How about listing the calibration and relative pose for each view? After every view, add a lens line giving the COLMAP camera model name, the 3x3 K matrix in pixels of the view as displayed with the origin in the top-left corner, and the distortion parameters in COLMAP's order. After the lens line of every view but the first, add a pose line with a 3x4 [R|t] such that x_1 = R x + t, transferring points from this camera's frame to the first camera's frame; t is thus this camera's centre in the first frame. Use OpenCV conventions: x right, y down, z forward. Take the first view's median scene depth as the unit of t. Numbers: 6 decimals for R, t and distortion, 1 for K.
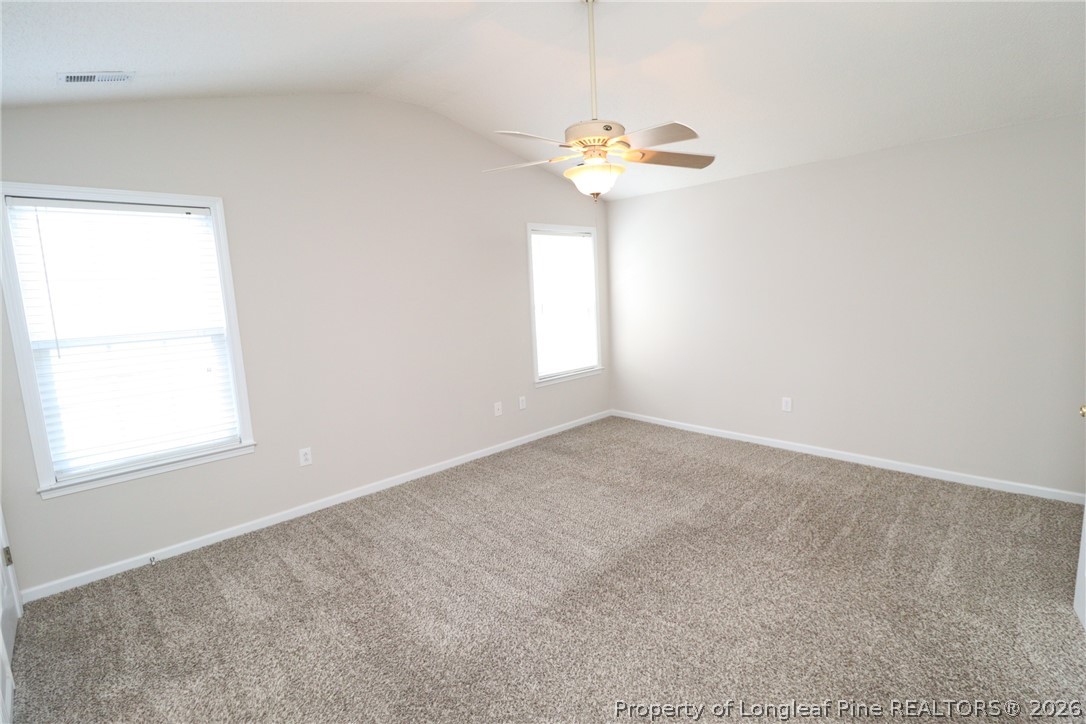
lens RADIAL K [[500.7, 0, 542.7], [0, 500.7, 357.9], [0, 0, 1]] dist [-0.000457, -0.009670]
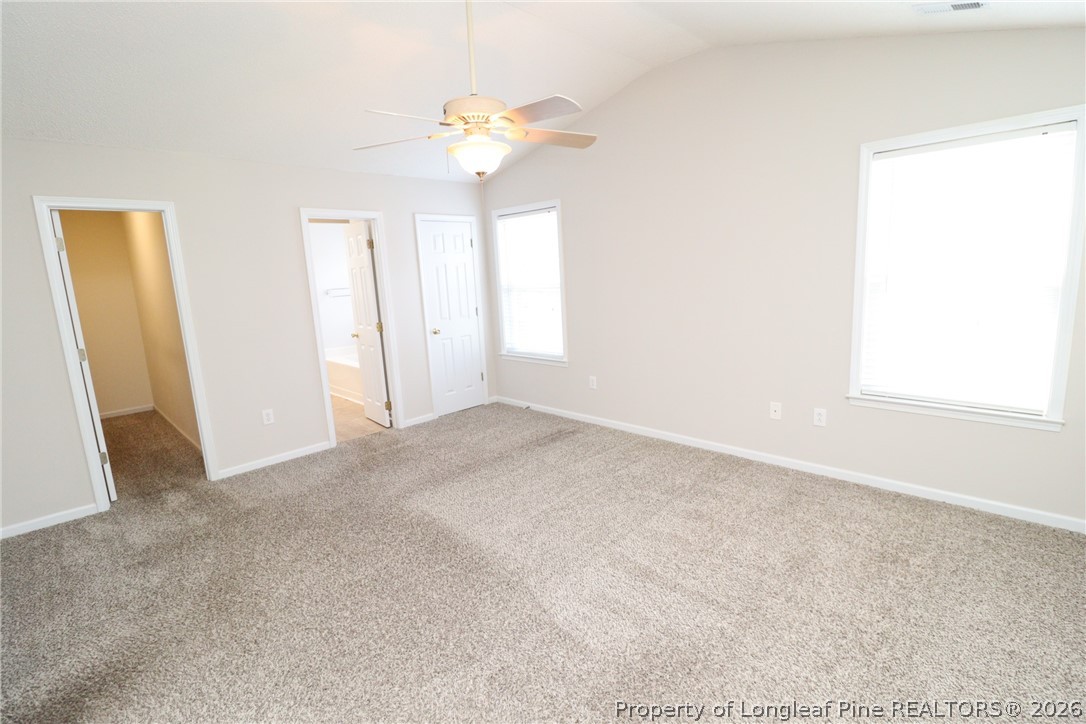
lens RADIAL K [[509.3, 0, 556.2], [0, 509.3, 360.0], [0, 0, 1]] dist [0.000376, -0.010148]
pose [[0.023675, 0.214839, -0.976362, 0.802352], [-0.081661, 0.973788, 0.212292, -0.137384], [0.996379, 0.074705, 0.040599, 0.784214]]
